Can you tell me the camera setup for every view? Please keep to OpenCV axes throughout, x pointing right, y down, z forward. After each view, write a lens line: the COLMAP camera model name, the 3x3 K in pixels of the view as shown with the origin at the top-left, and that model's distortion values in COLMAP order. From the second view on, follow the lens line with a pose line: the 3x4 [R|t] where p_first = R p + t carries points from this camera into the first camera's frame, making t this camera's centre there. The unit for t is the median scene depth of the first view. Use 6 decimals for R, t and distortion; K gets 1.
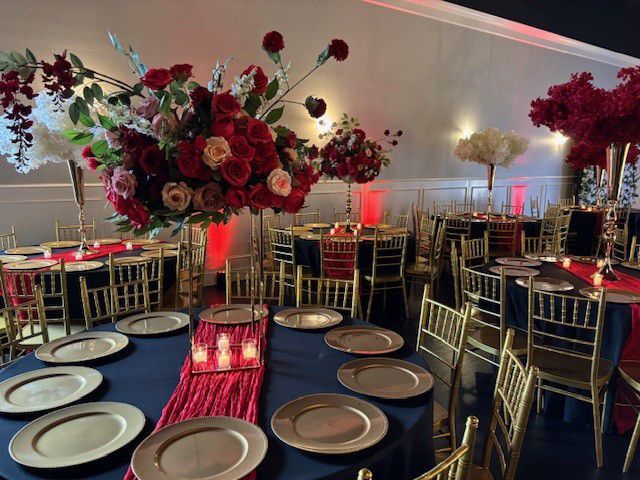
lens RADIAL K [[472.0, 0, 321.4], [0, 472.0, 236.1], [0, 0, 1]] dist [0.051022, -0.052646]
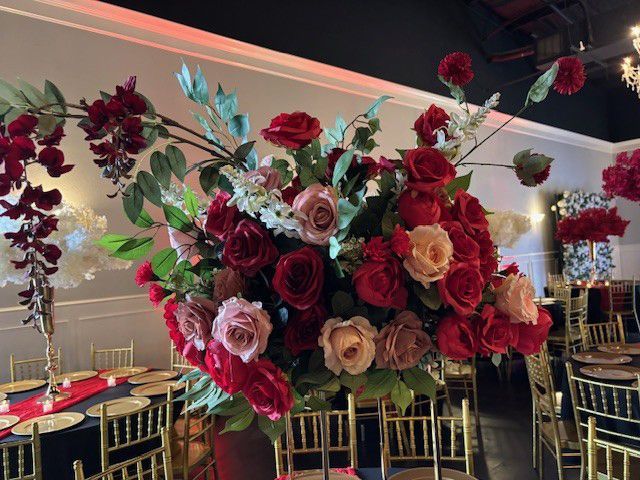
lens RADIAL K [[487.7, 0, 336.9], [0, 487.7, 241.5], [0, 0, 1]] dist [0.085187, -0.106838]
pose [[0.992471, -0.068819, 0.101318, -0.192565], [0.085799, 0.980977, -0.174132, -0.055333], [-0.087407, 0.181514, 0.979496, 0.249881]]
